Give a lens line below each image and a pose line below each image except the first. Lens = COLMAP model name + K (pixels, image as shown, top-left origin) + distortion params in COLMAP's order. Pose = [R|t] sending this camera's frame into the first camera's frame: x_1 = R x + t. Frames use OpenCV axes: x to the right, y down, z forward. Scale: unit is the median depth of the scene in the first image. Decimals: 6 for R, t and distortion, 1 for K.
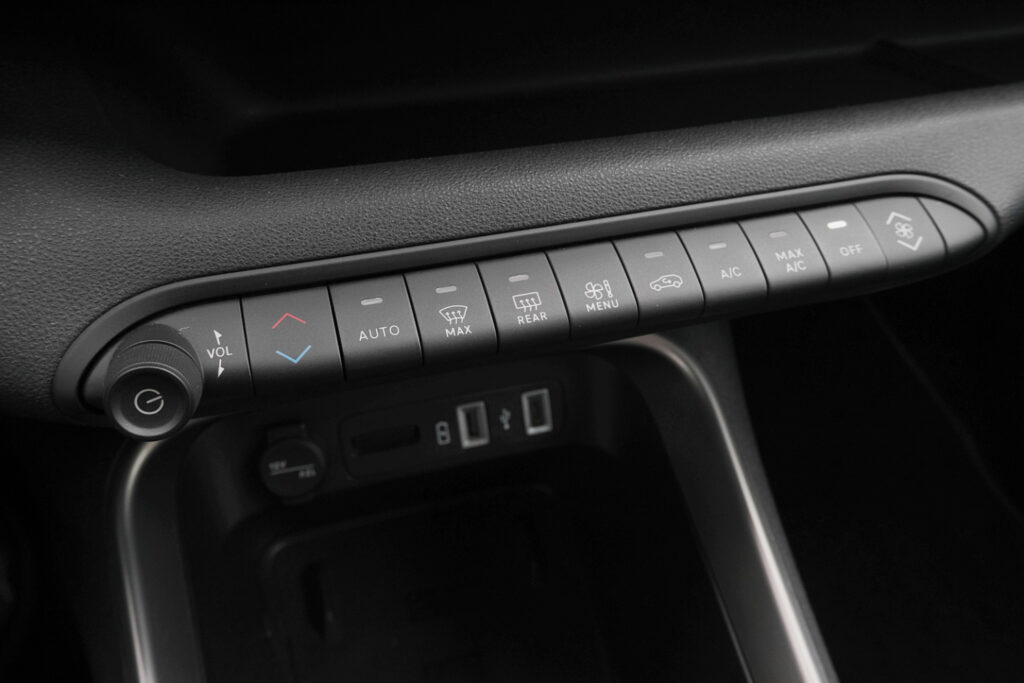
lens RADIAL K [[873.5, 0, 513.1], [0, 873.5, 340.4], [0, 0, 1]] dist [0.034805, 0.001529]
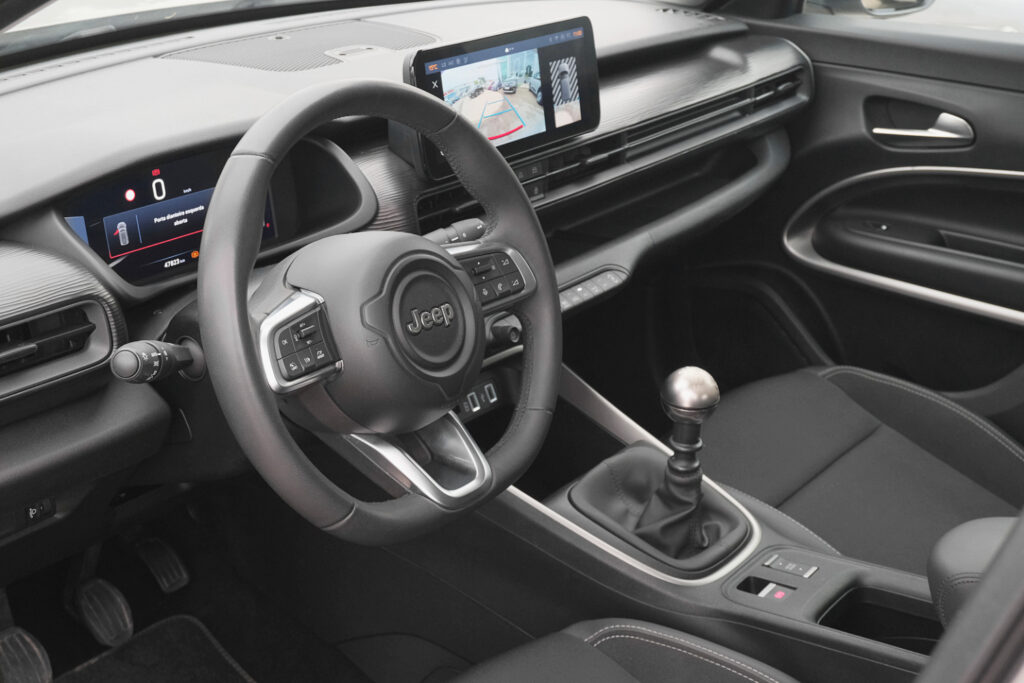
lens RADIAL K [[1426.2, 0, 512.0], [0, 1426.2, 341.9], [0, 0, 1]] dist [-0.140851, 0.000000]
pose [[0.825335, -0.213970, 0.522532, -2.941861], [0.331380, 0.932837, -0.141428, 0.790290], [-0.457176, 0.289882, 0.840808, -3.611344]]
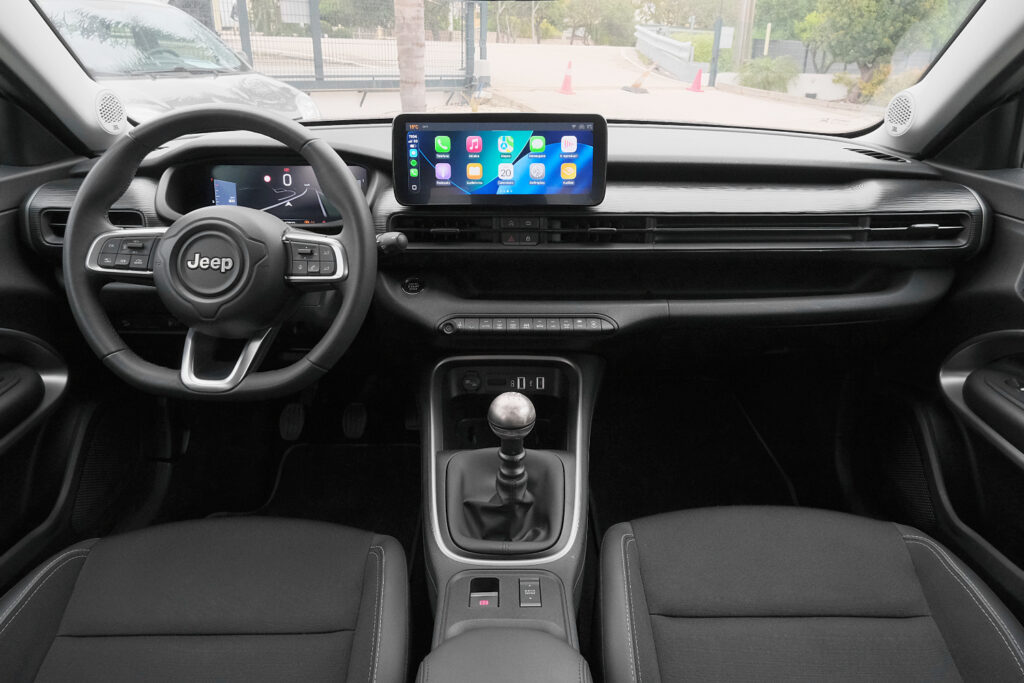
lens RADIAL K [[665.0, 0, 497.2], [0, 665.0, 320.6], [0, 0, 1]] dist [-0.010325, 0.001660]
pose [[0.951077, 0.103558, -0.291080, 0.929174], [-0.176980, 0.954867, -0.238551, 0.771664], [0.253239, 0.278396, 0.926480, -2.393788]]
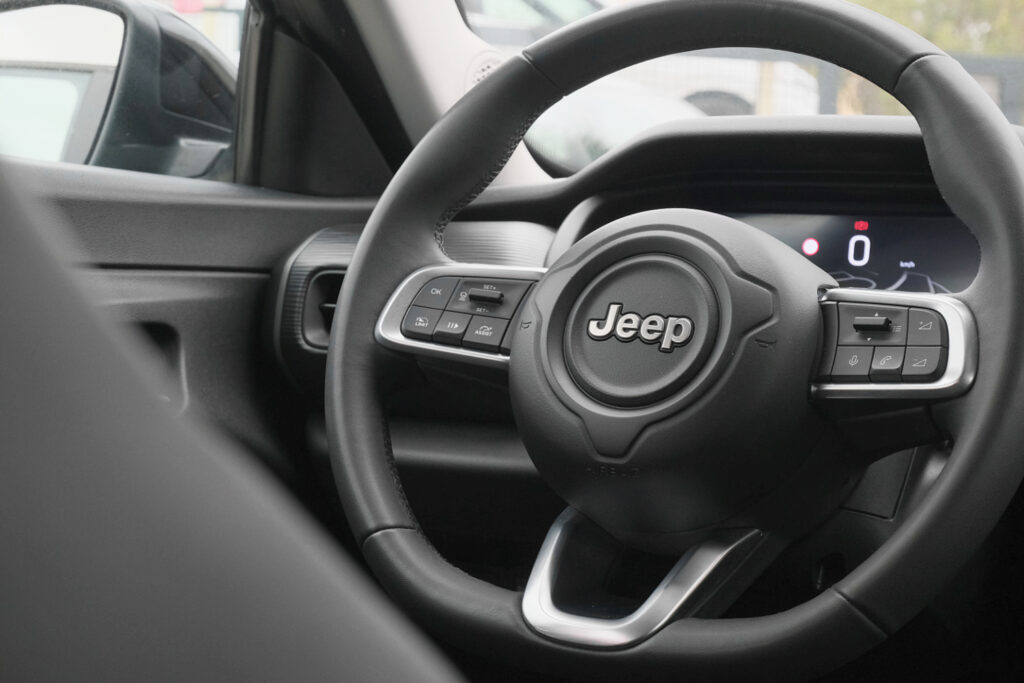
lens RADIAL K [[1956.9, 0, 507.9], [0, 1956.9, 341.0], [0, 0, 1]] dist [-0.050585, 0.000000]
pose [[0.689271, 0.031014, -0.723839, 1.197349], [-0.444952, 0.806589, -0.389142, 1.497375], [0.571772, 0.590298, 0.569759, -2.192888]]
